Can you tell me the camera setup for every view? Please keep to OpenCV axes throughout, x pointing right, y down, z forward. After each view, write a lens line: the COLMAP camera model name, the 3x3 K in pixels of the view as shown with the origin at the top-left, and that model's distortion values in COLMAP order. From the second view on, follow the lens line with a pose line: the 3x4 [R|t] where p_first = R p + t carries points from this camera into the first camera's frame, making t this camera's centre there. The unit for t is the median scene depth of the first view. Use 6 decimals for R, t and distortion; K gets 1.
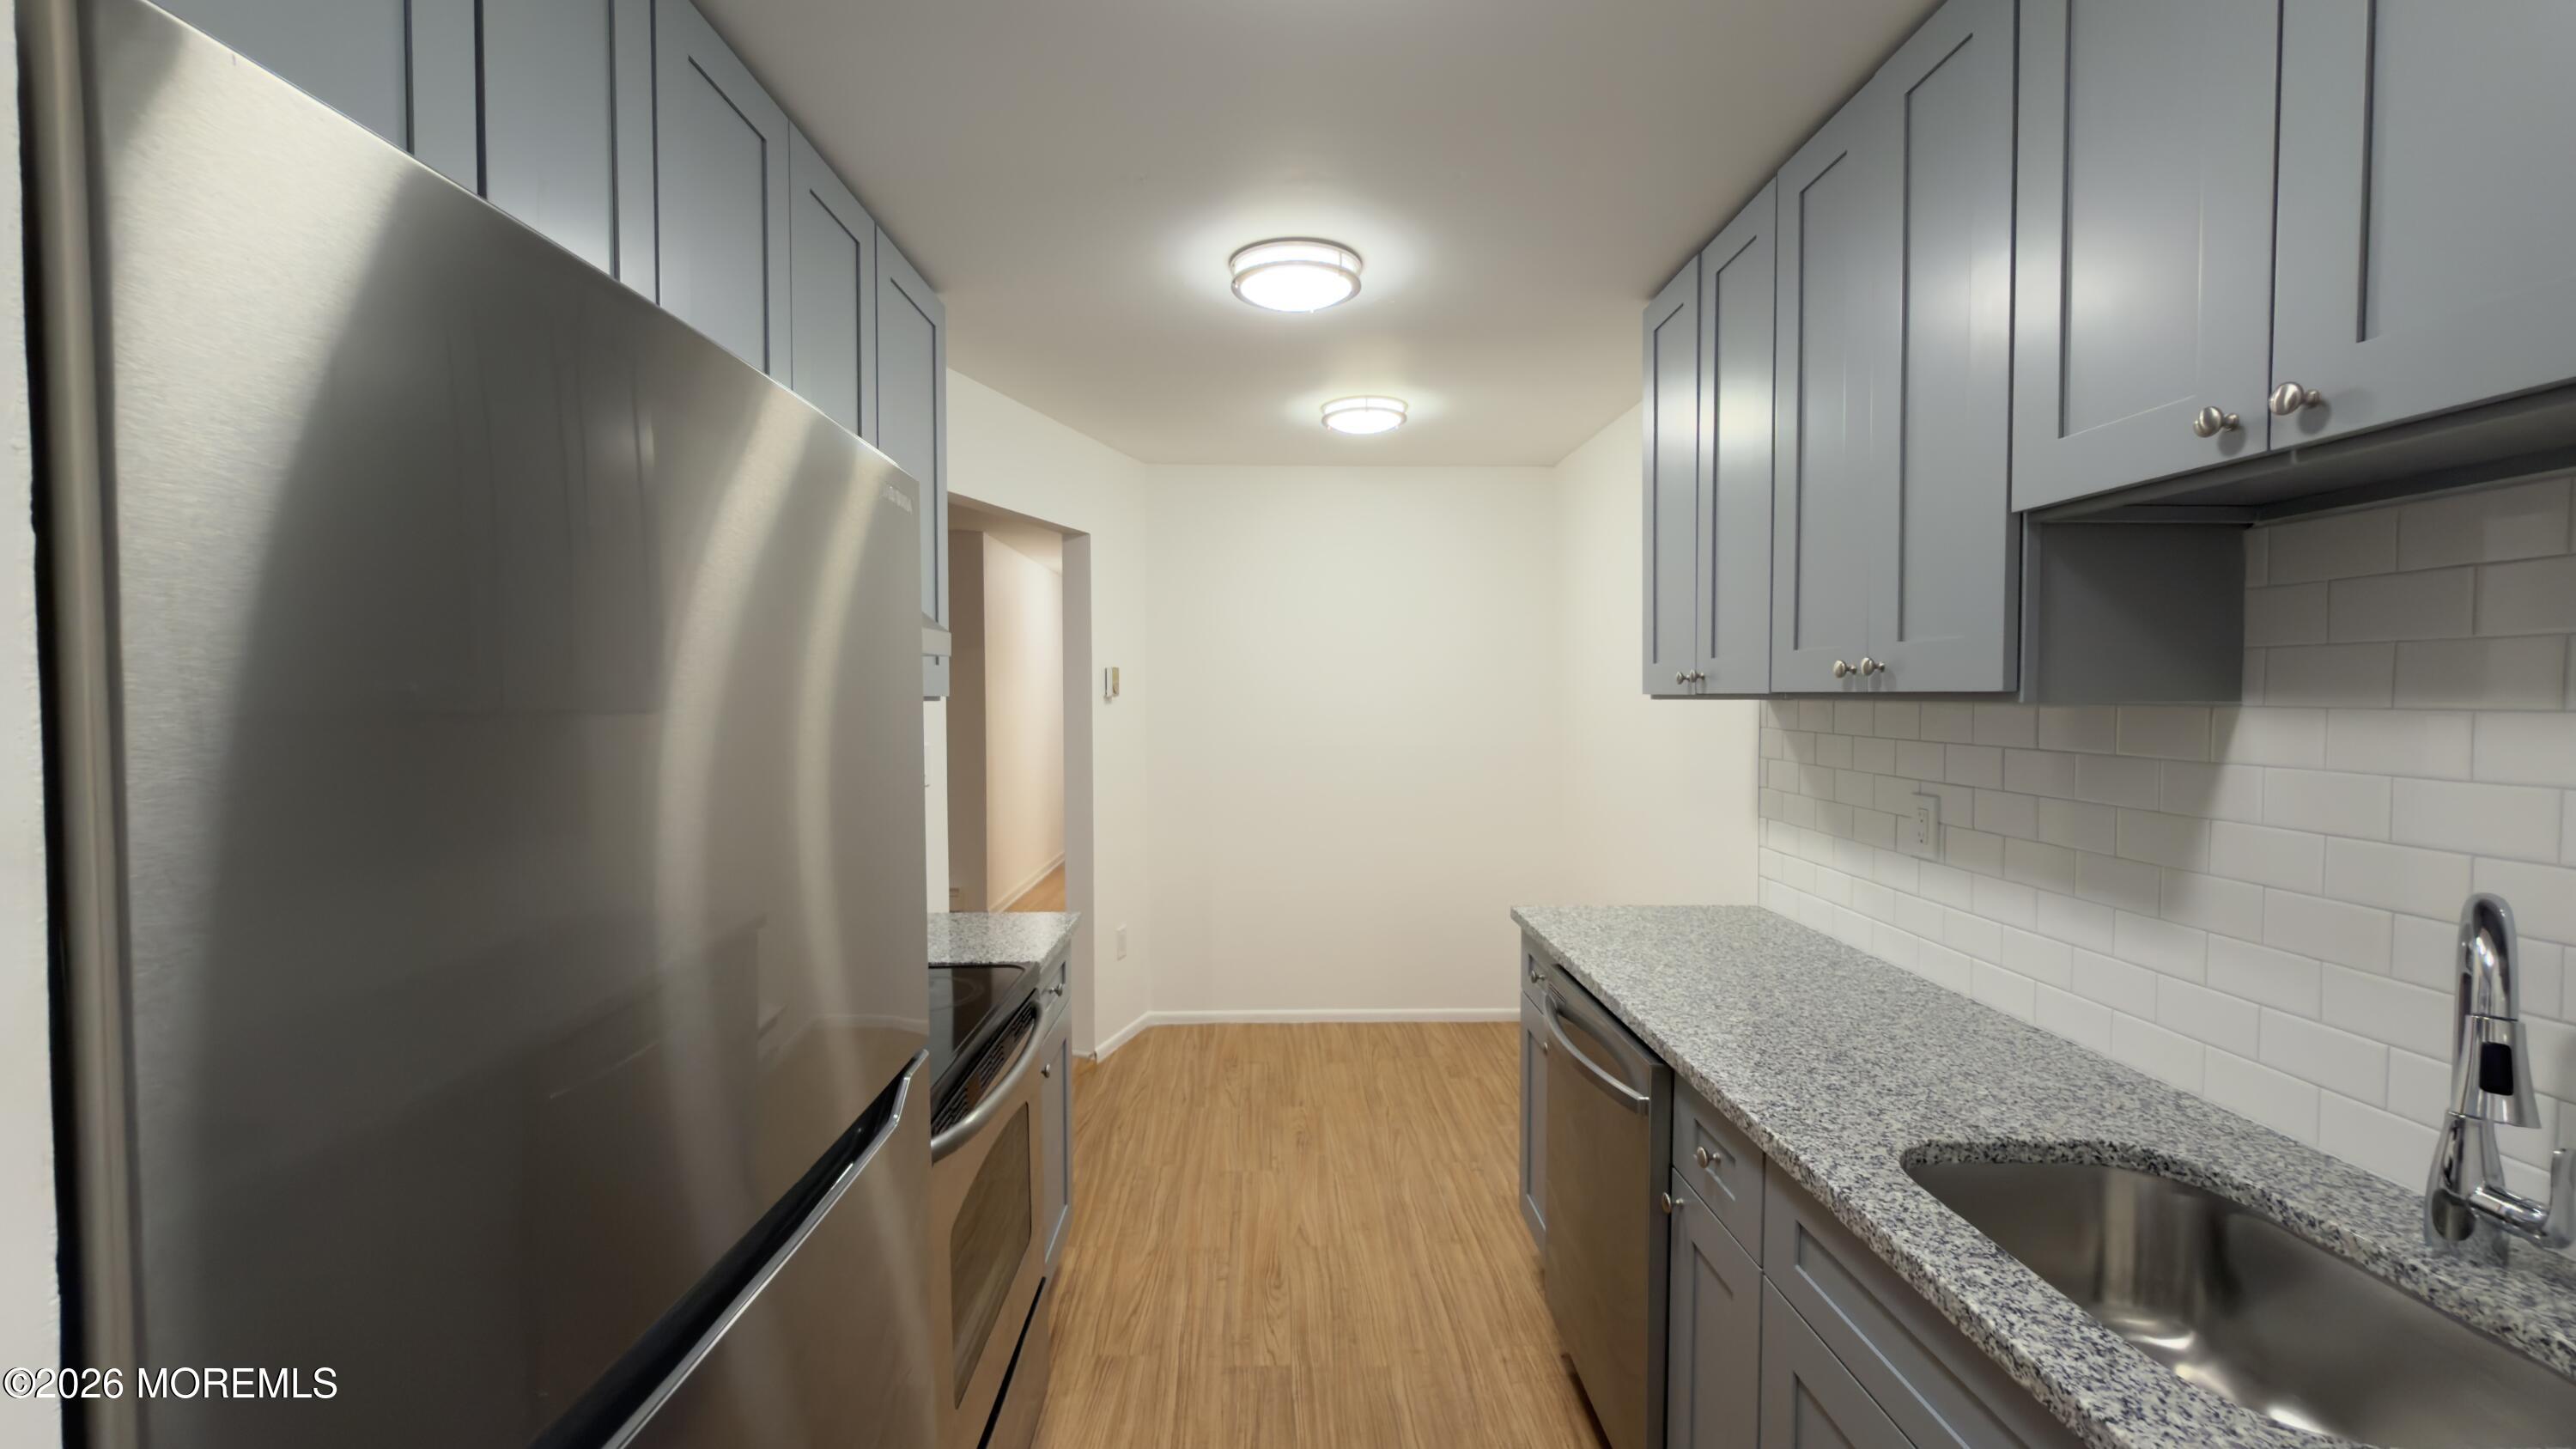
lens RADIAL K [[1026.1, 0, 1283.9], [0, 1026.1, 725.1], [0, 0, 1]] dist [-0.004346, 0.000706]
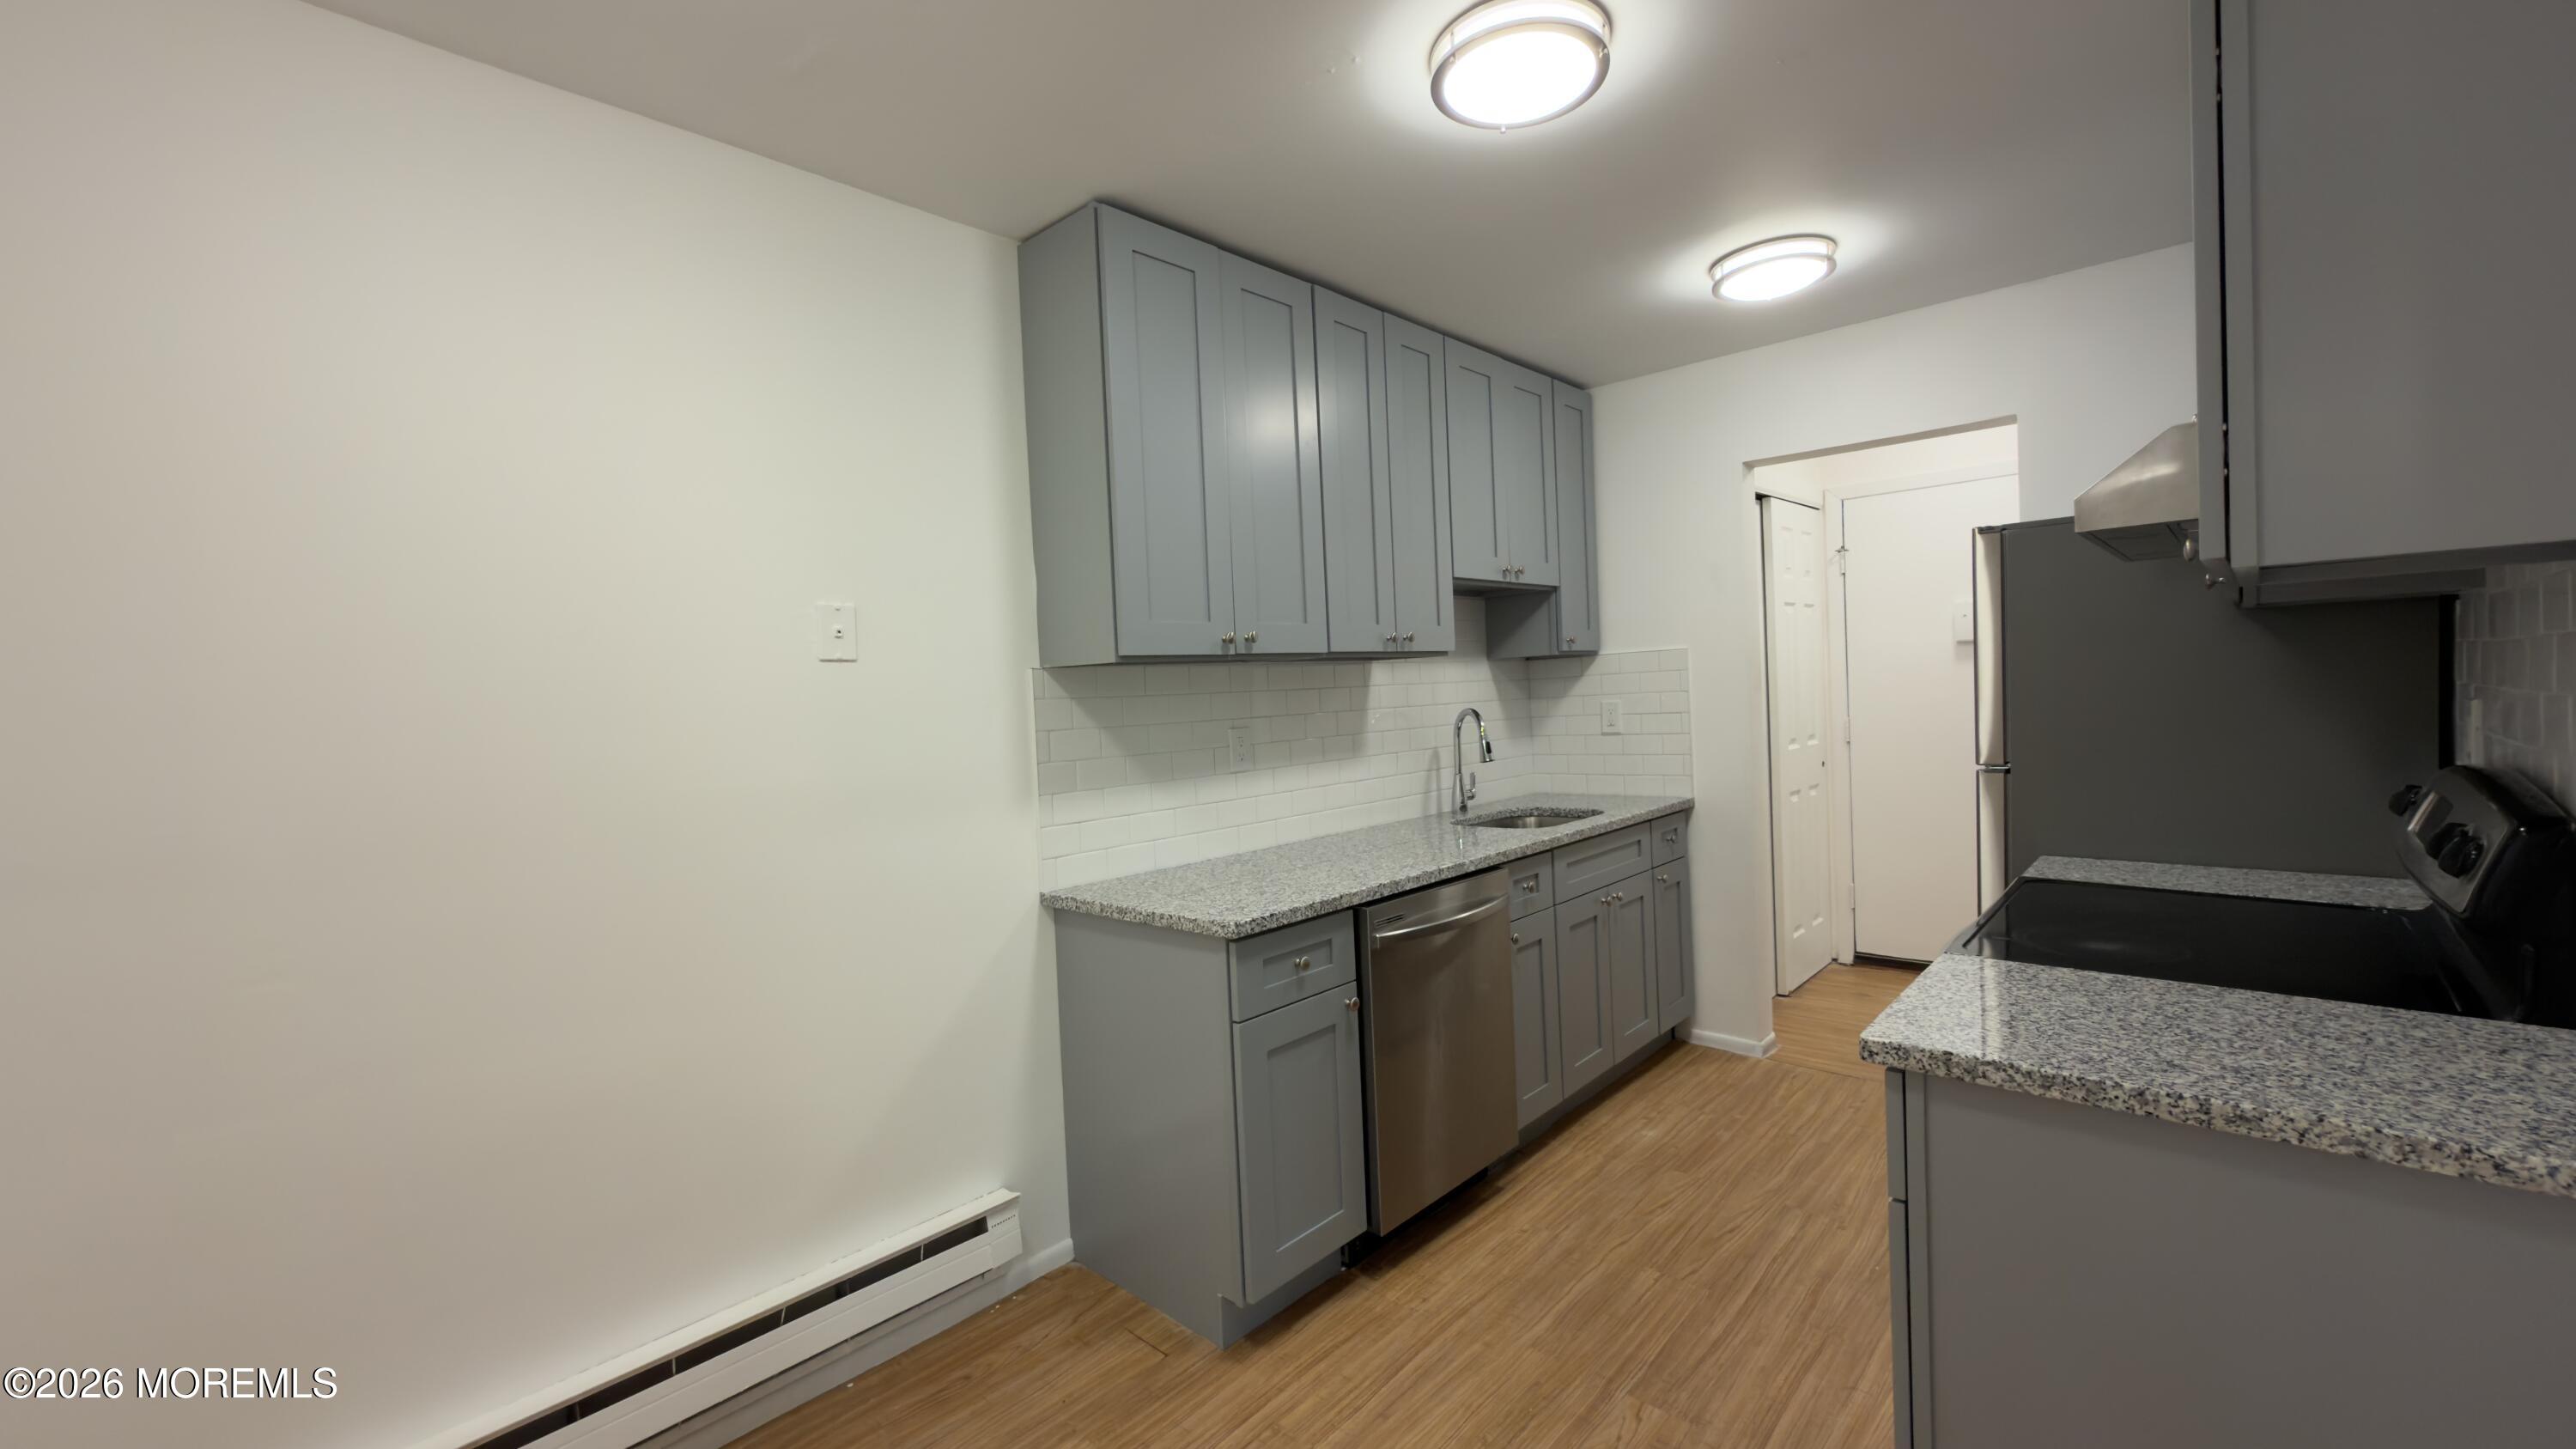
lens RADIAL K [[1026.1, 0, 1283.9], [0, 1026.1, 719.8], [0, 0, 1]] dist [-0.004346, 0.000706]
pose [[-0.716973, 0.009646, 0.697035, -0.417340], [0.064676, 0.996512, 0.052735, -0.015119], [-0.694095, 0.082891, -0.715096, 1.864394]]
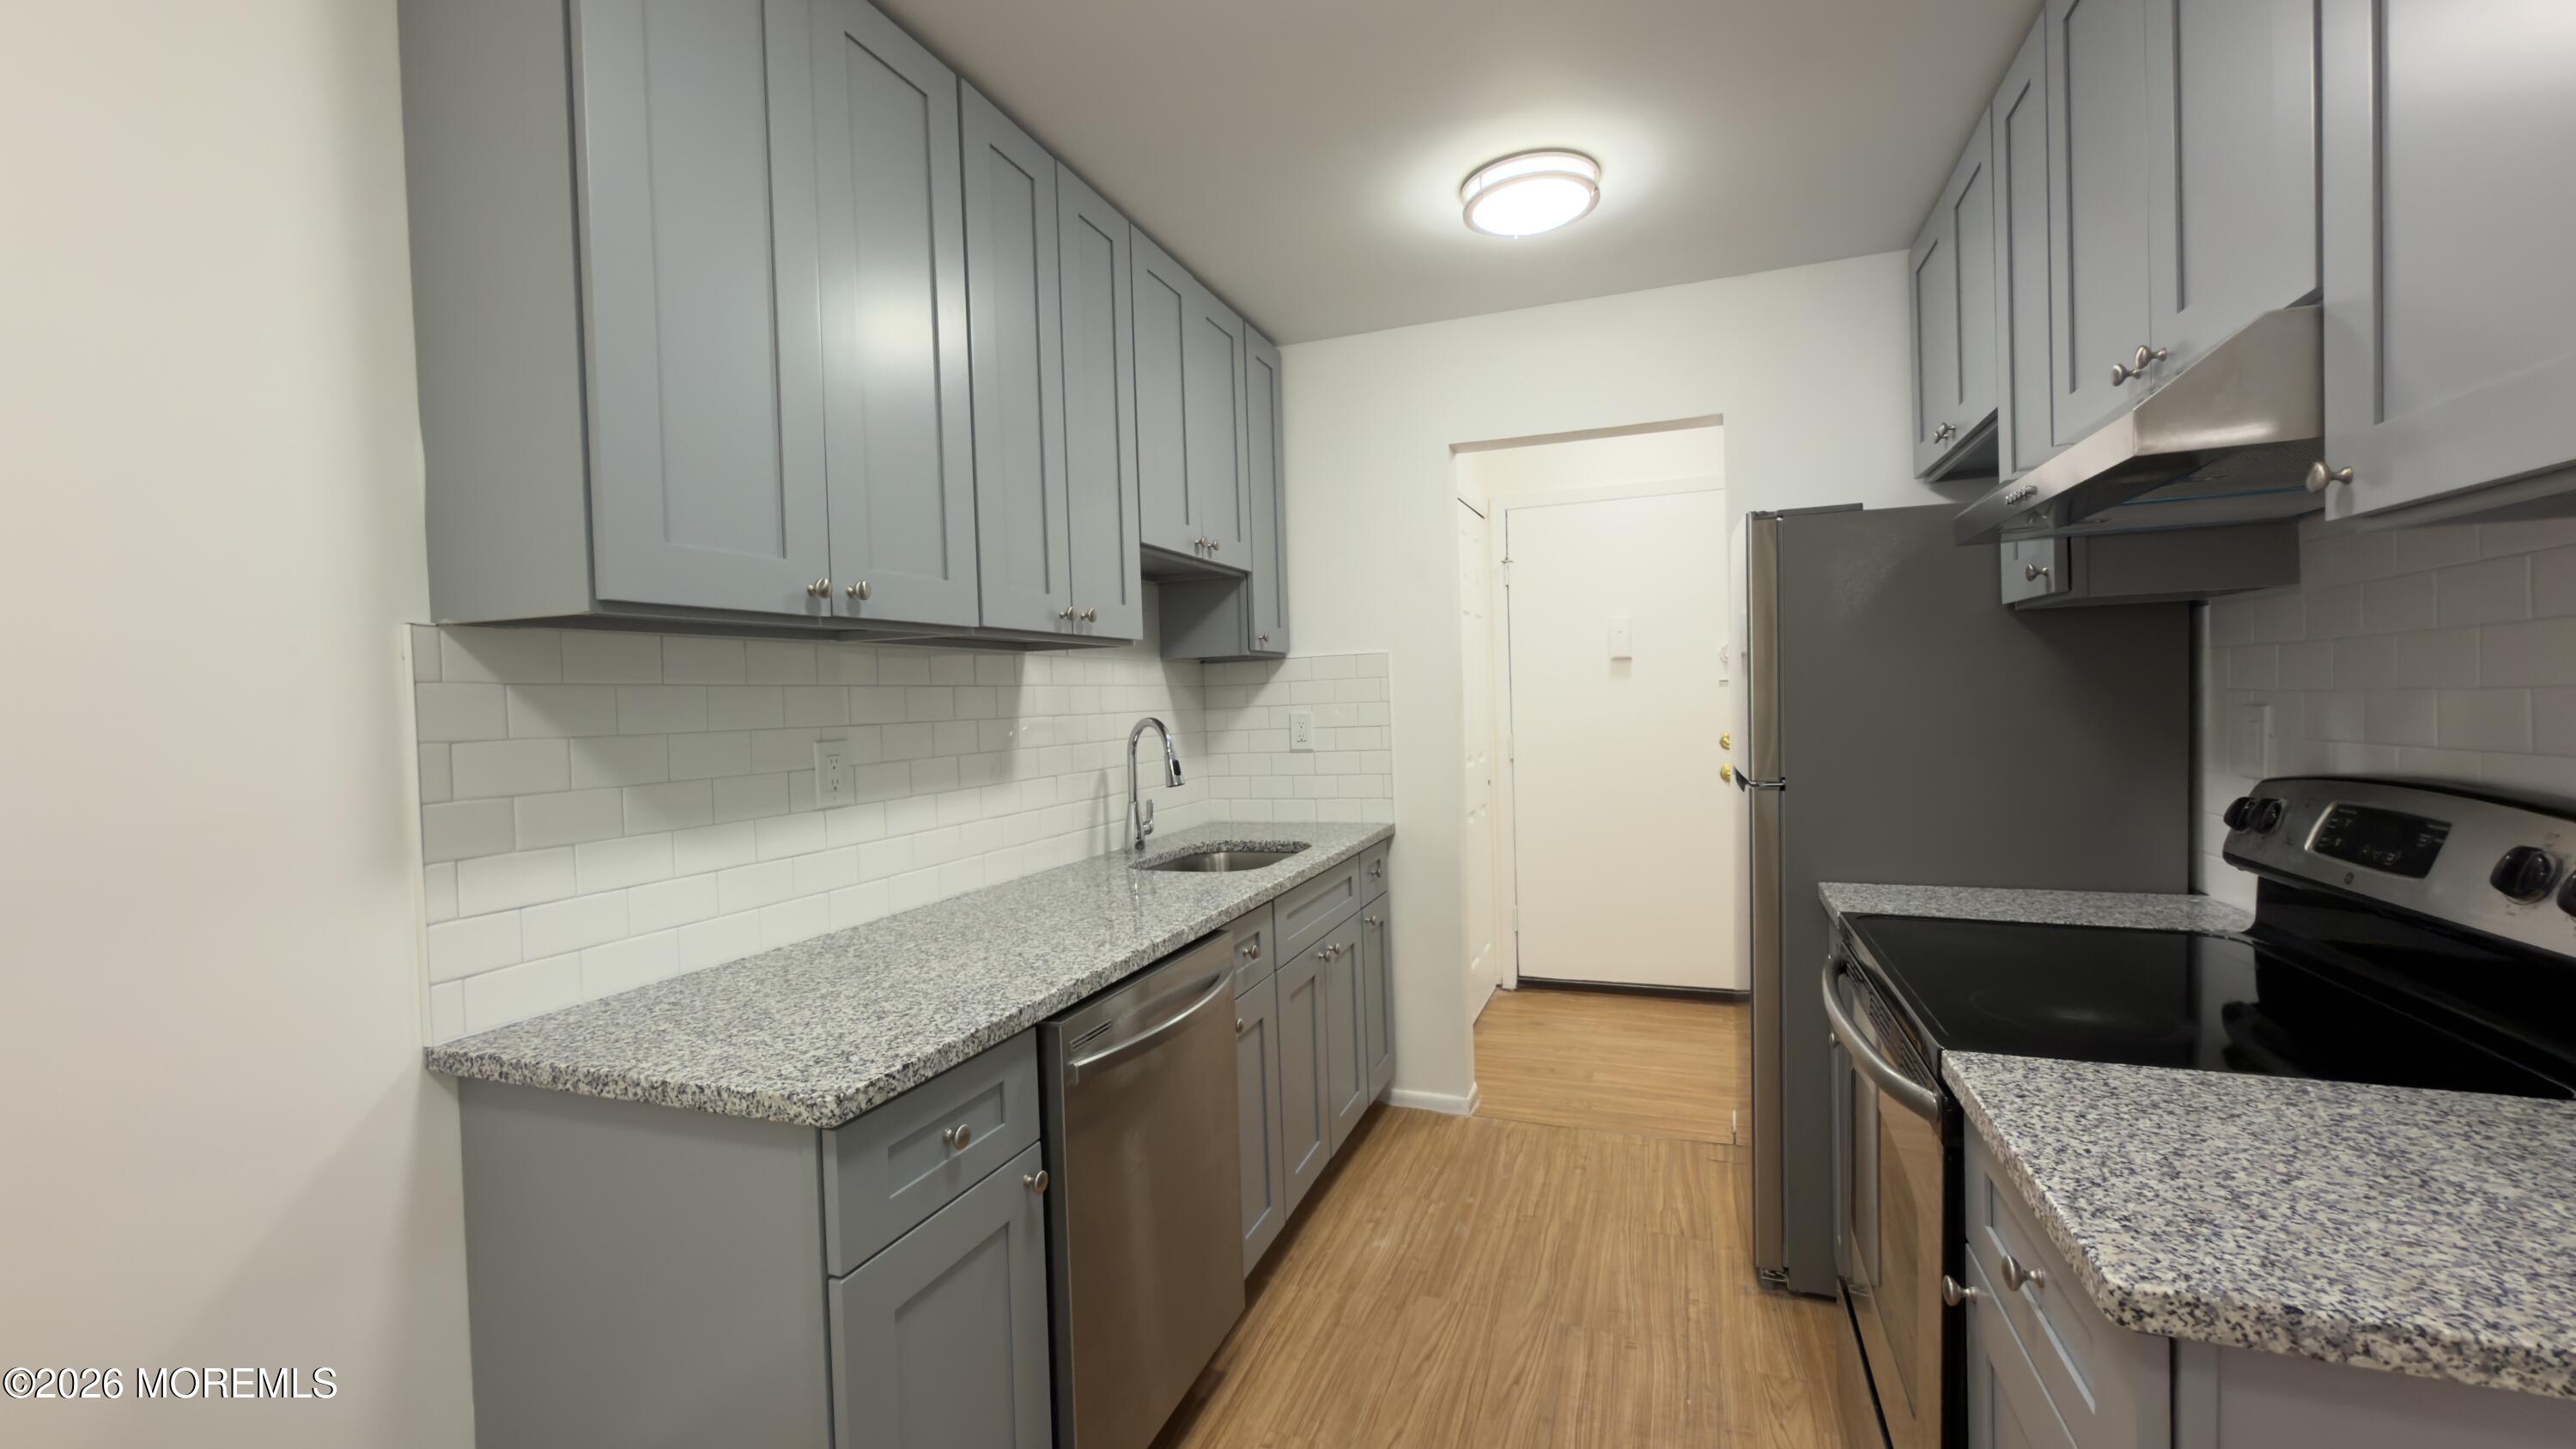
lens RADIAL K [[1026.1, 0, 1287.8], [0, 1026.1, 722.6], [0, 0, 1]] dist [-0.004346, 0.000706]
pose [[-0.929018, 0.016134, 0.369683, -0.122160], [0.038905, 0.997771, 0.054224, 0.015398], [-0.367984, 0.064758, -0.927574, 1.610497]]
